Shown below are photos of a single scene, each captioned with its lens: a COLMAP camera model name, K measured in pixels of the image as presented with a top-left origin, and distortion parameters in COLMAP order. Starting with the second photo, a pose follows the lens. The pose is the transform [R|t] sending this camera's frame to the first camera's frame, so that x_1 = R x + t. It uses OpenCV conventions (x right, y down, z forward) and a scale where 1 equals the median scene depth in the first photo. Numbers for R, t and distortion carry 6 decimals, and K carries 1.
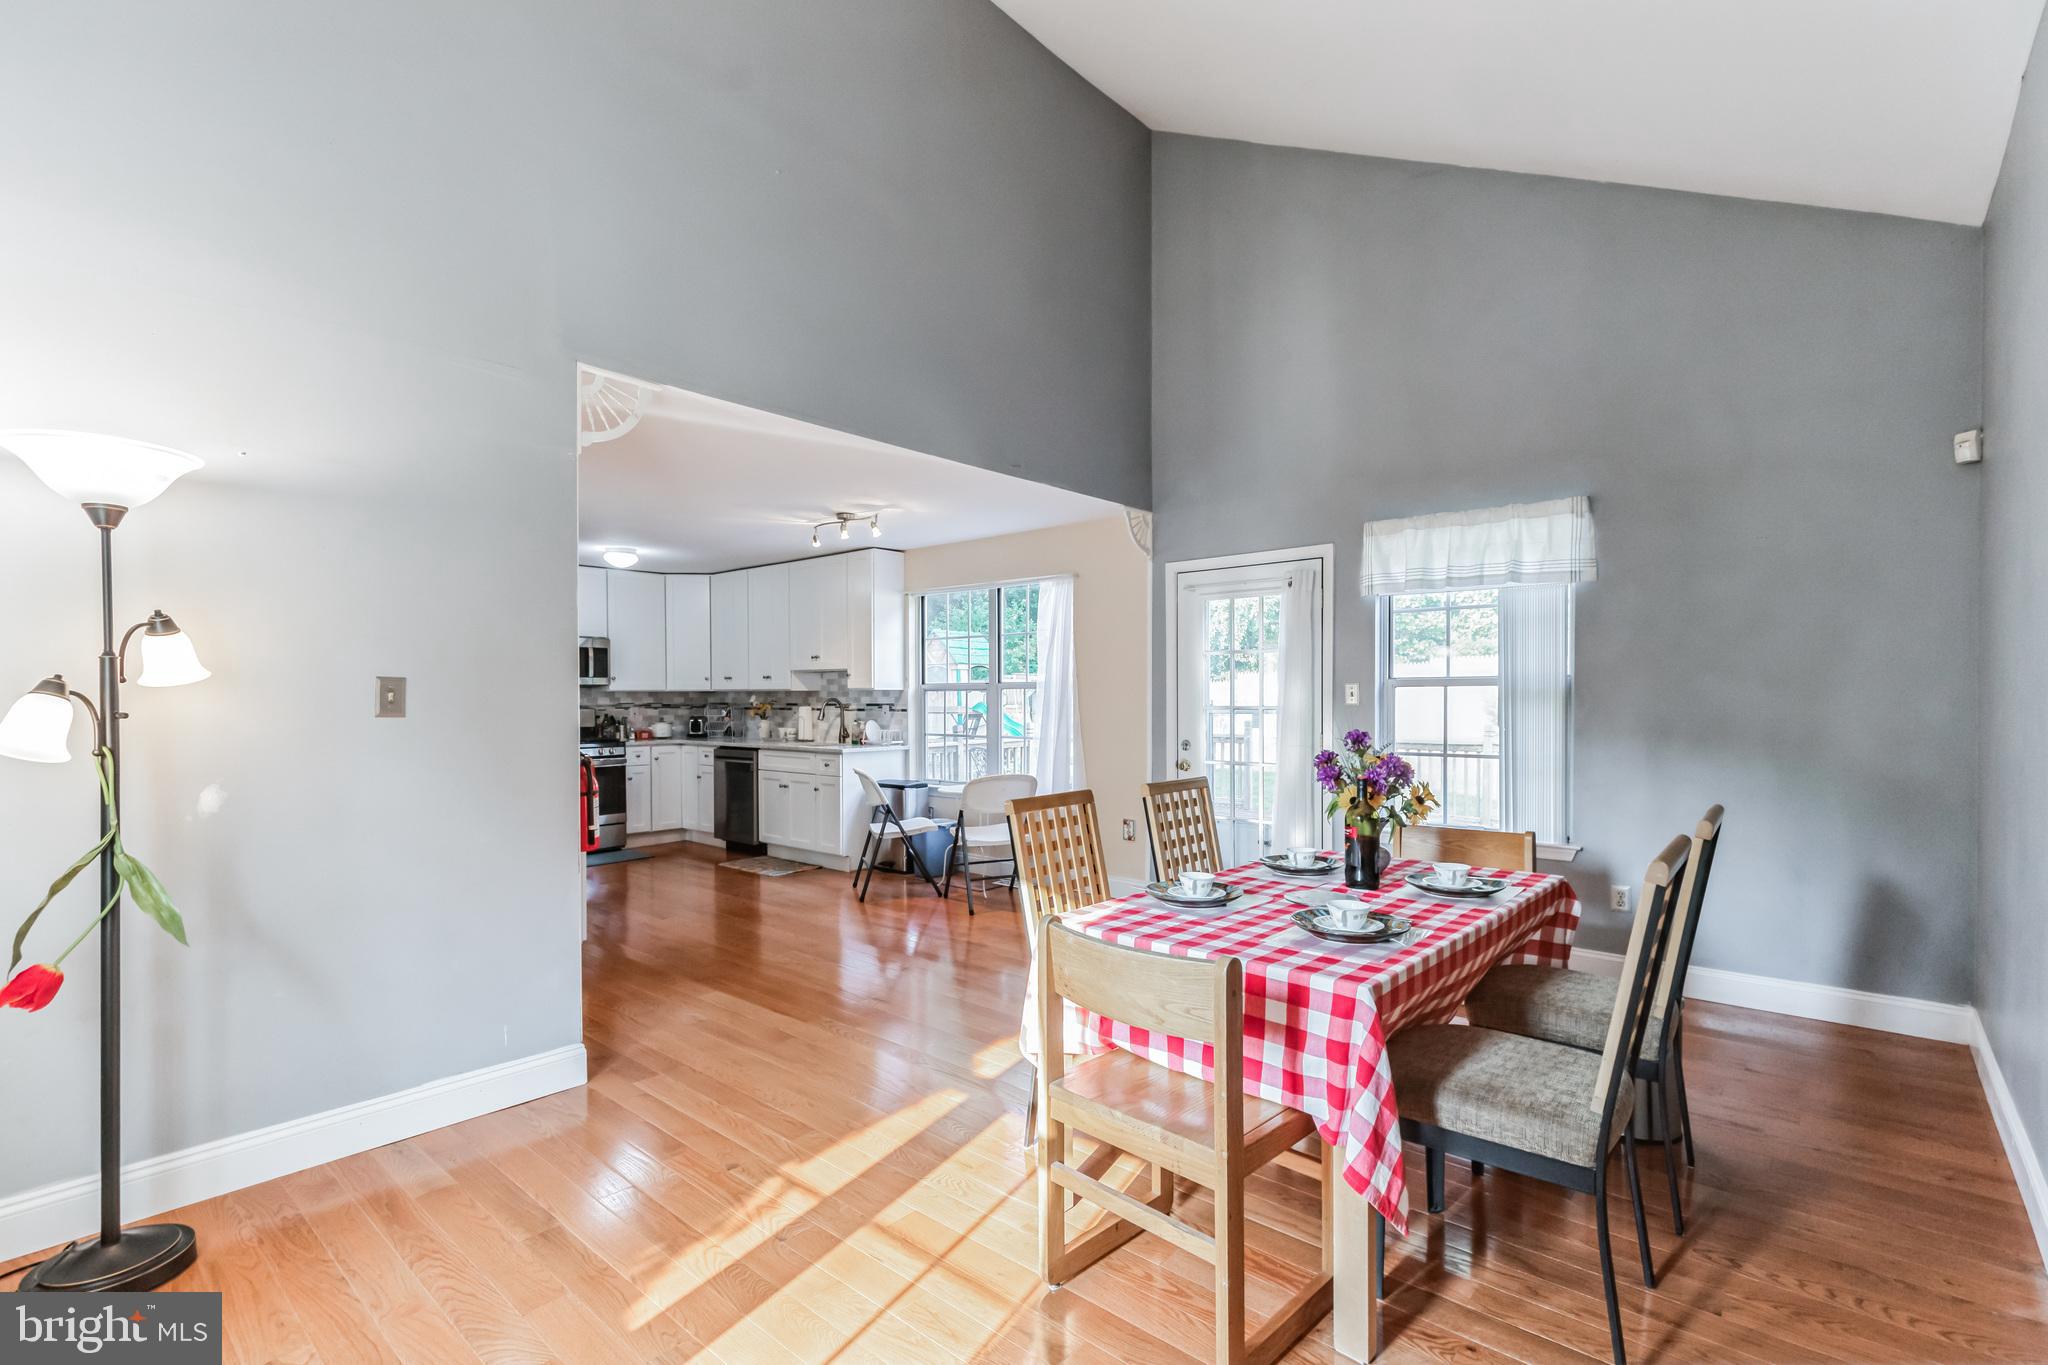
lens RADIAL K [[941.9, 0, 1022.4], [0, 941.9, 701.0], [0, 0, 1]] dist [0.002962, 0.002665]
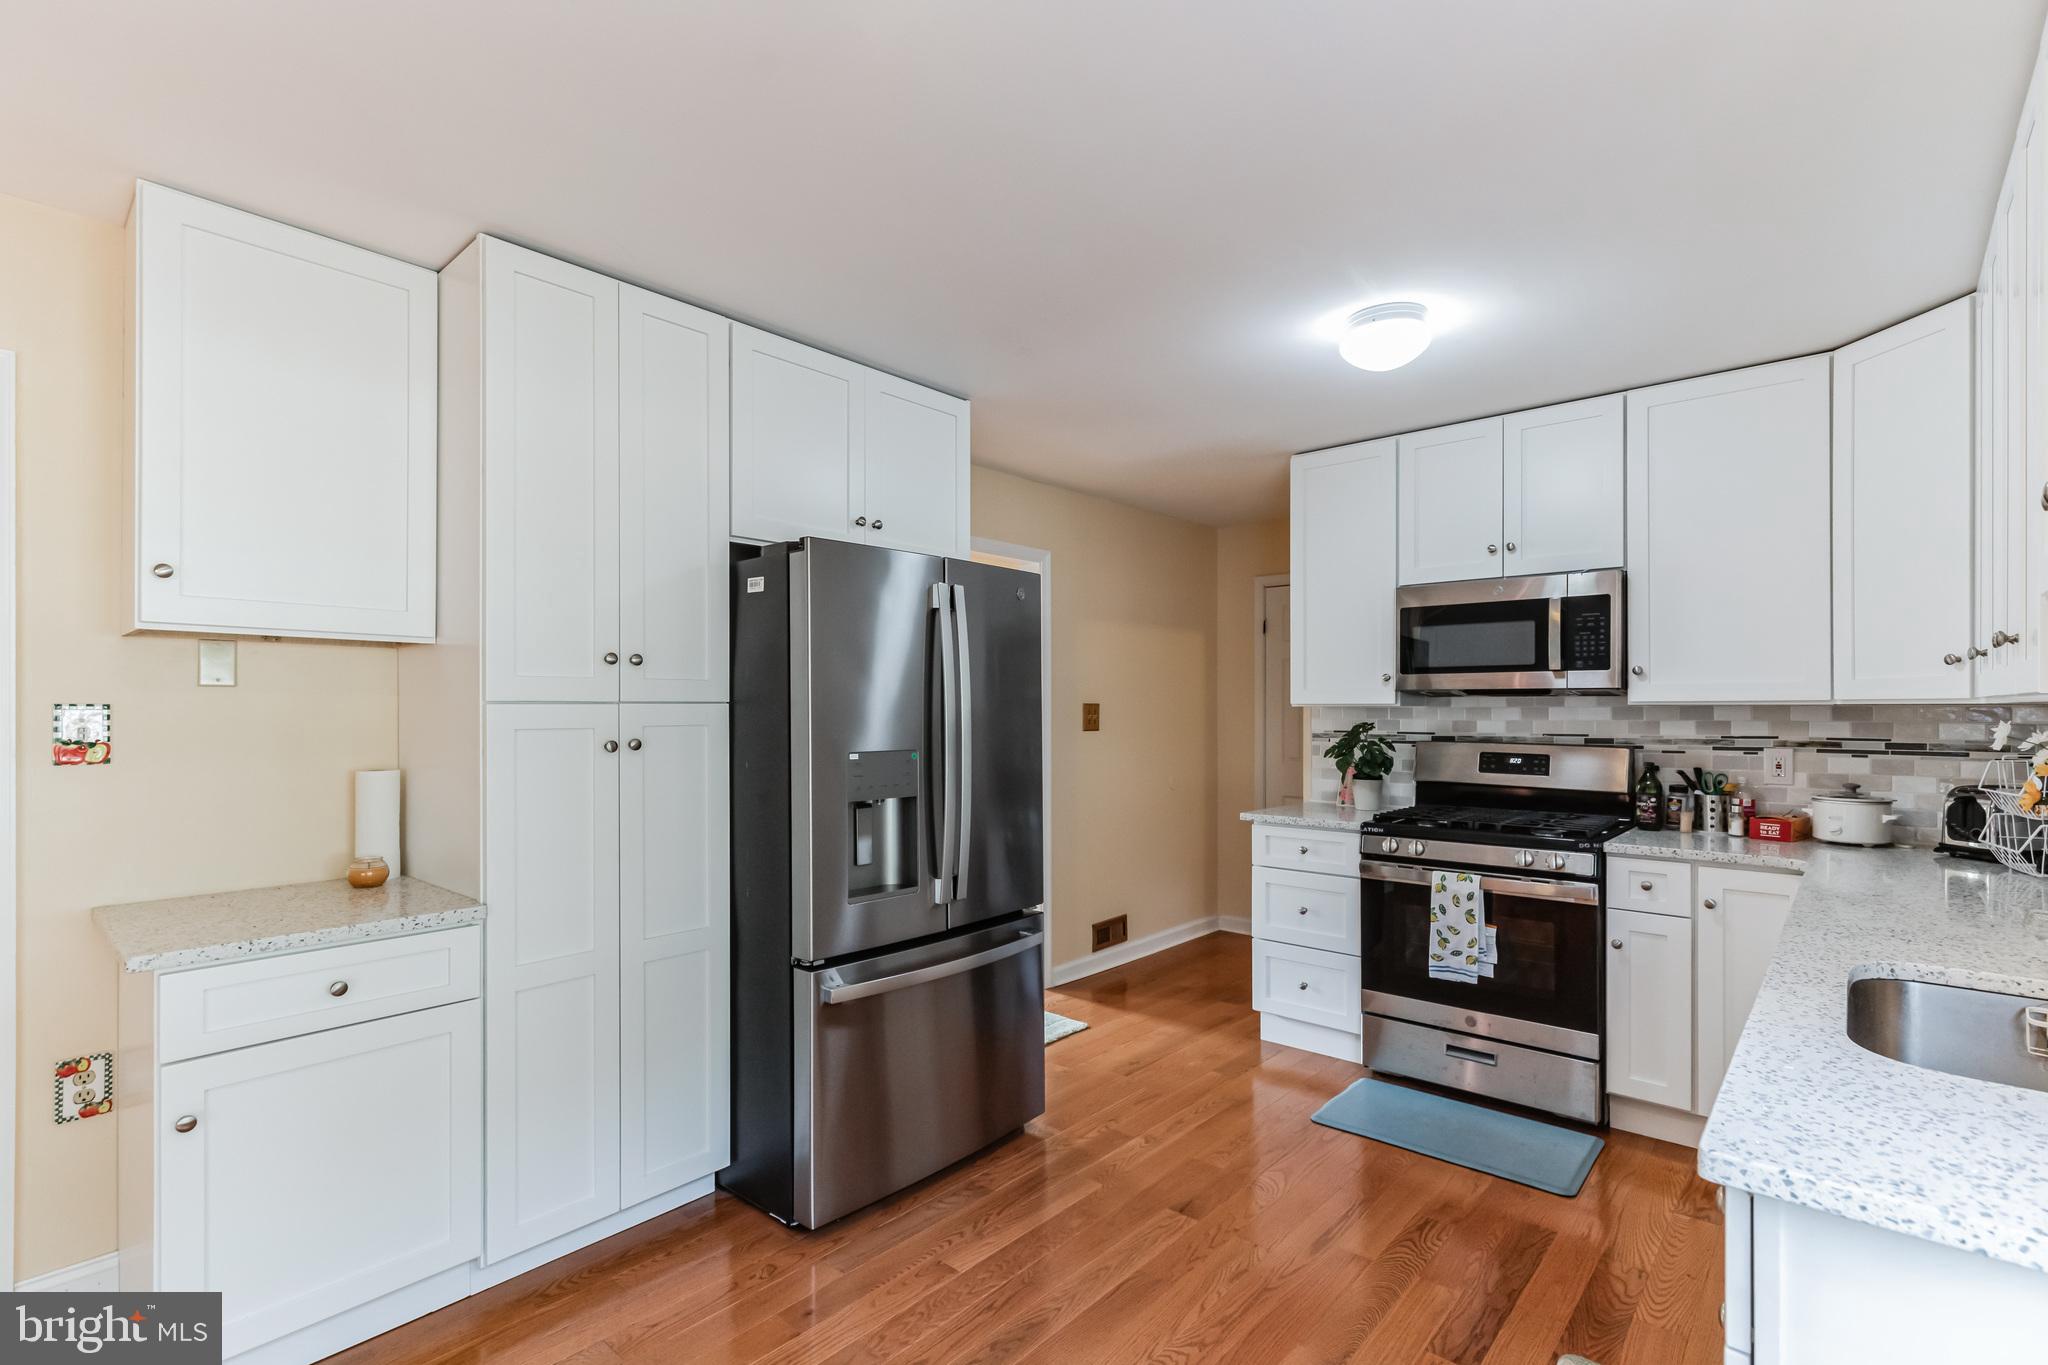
lens RADIAL K [[941.9, 0, 1040.3], [0, 941.9, 705.2], [0, 0, 1]] dist [0.002962, 0.002665]
pose [[0.001567, -0.000061, -0.999999, -0.050486], [-0.007439, 0.999972, -0.000073, -0.008737], [0.999971, 0.007439, 0.001567, 0.779373]]
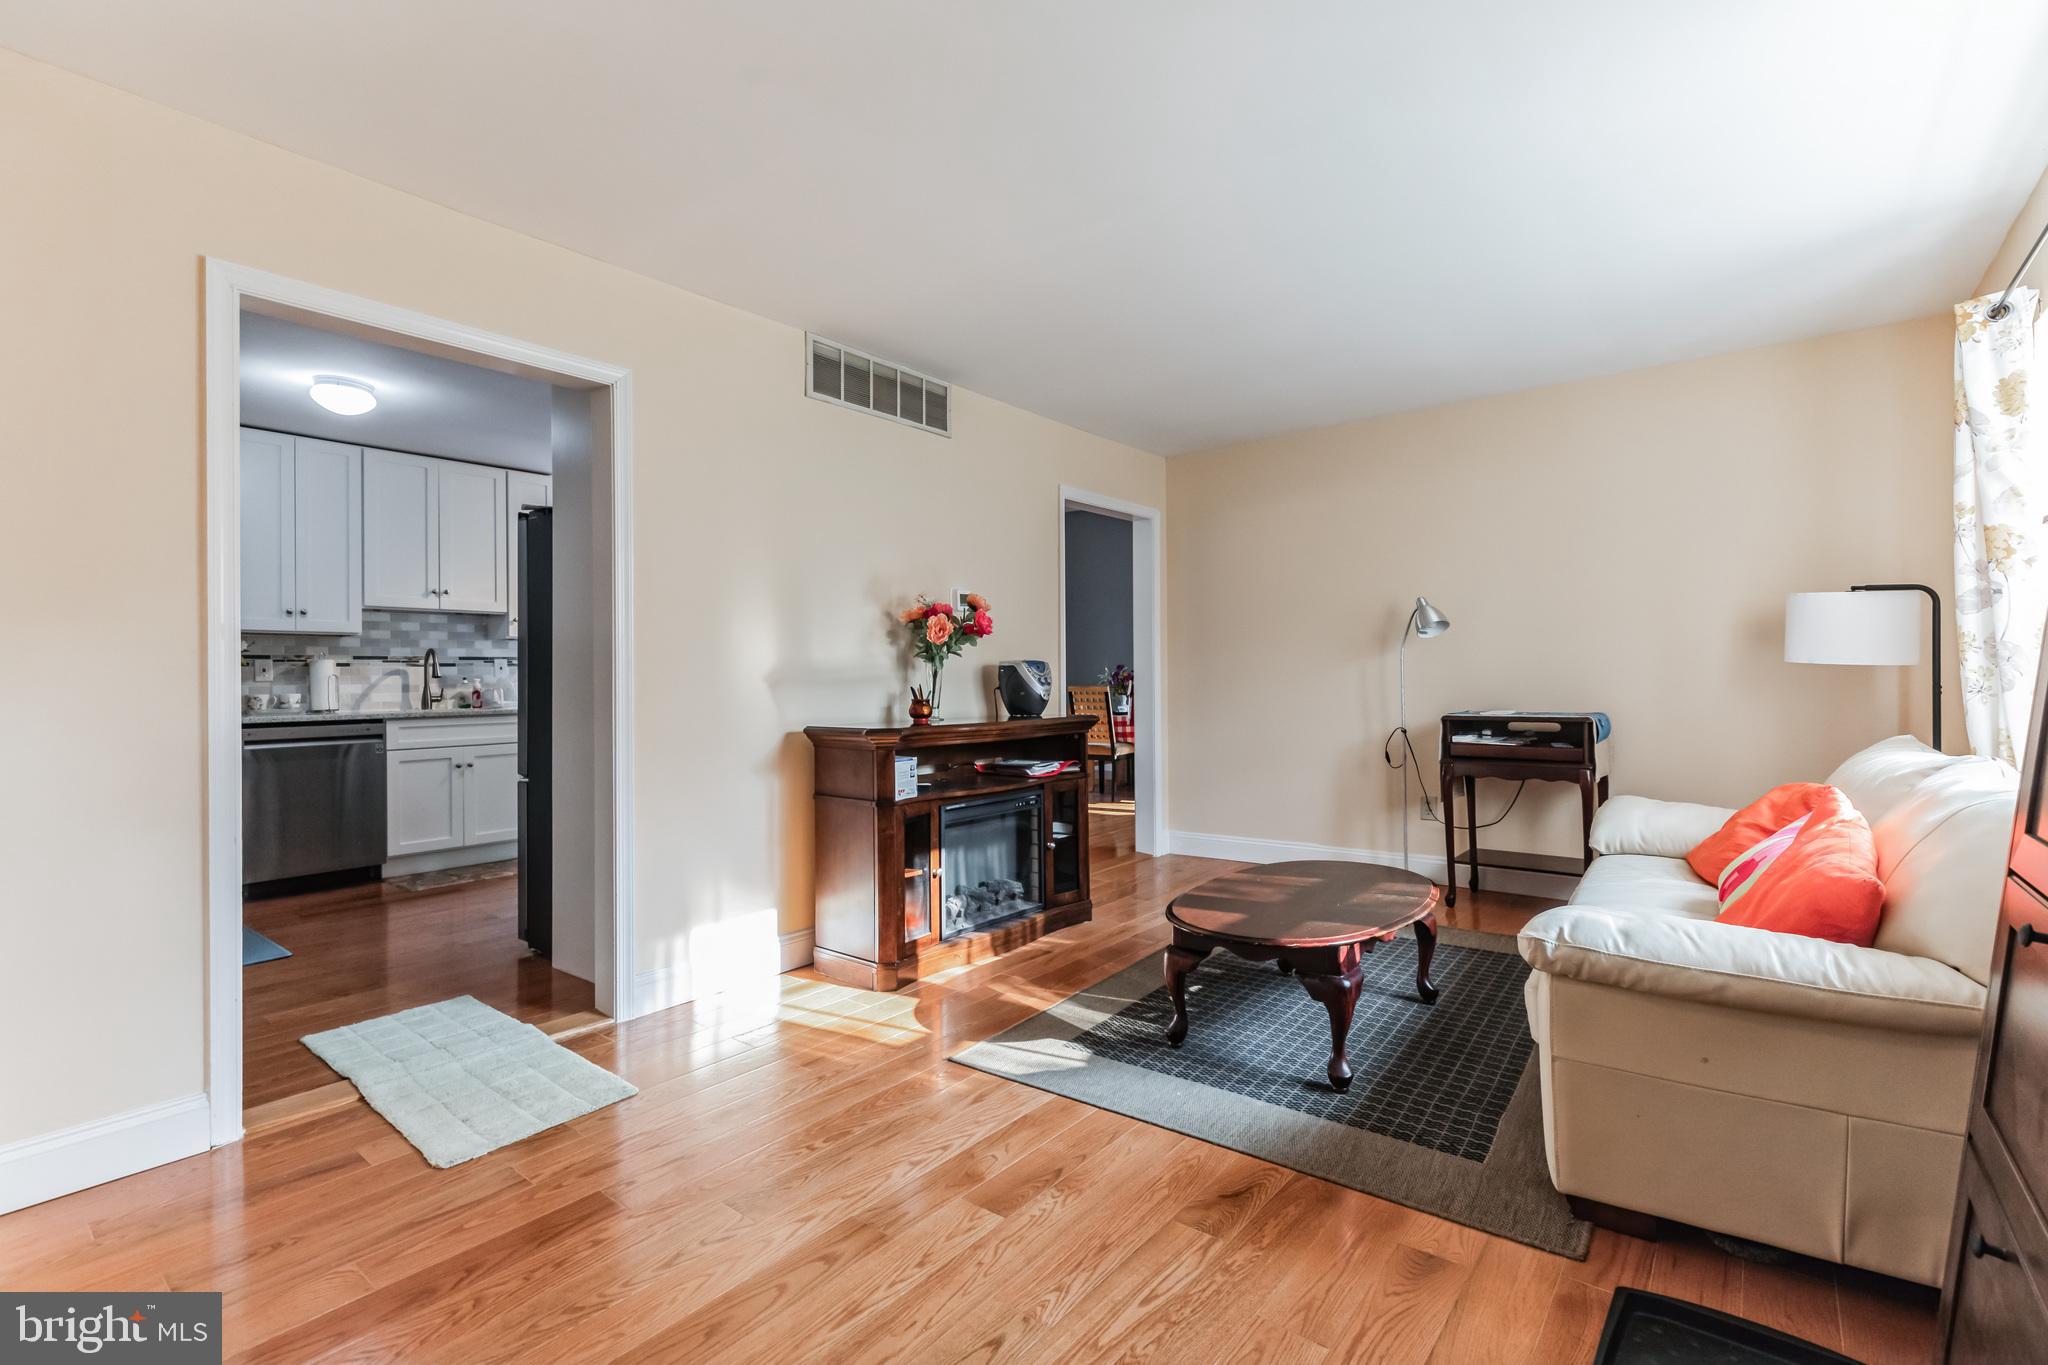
lens RADIAL K [[941.9, 0, 1023.4], [0, 941.9, 664.6], [0, 0, 1]] dist [0.002962, 0.002665]
pose [[-0.038160, 0.018138, 0.999107, -0.944132], [0.016206, 0.999715, -0.017530, 0.029295], [-0.999140, 0.015523, -0.038443, 0.542077]]
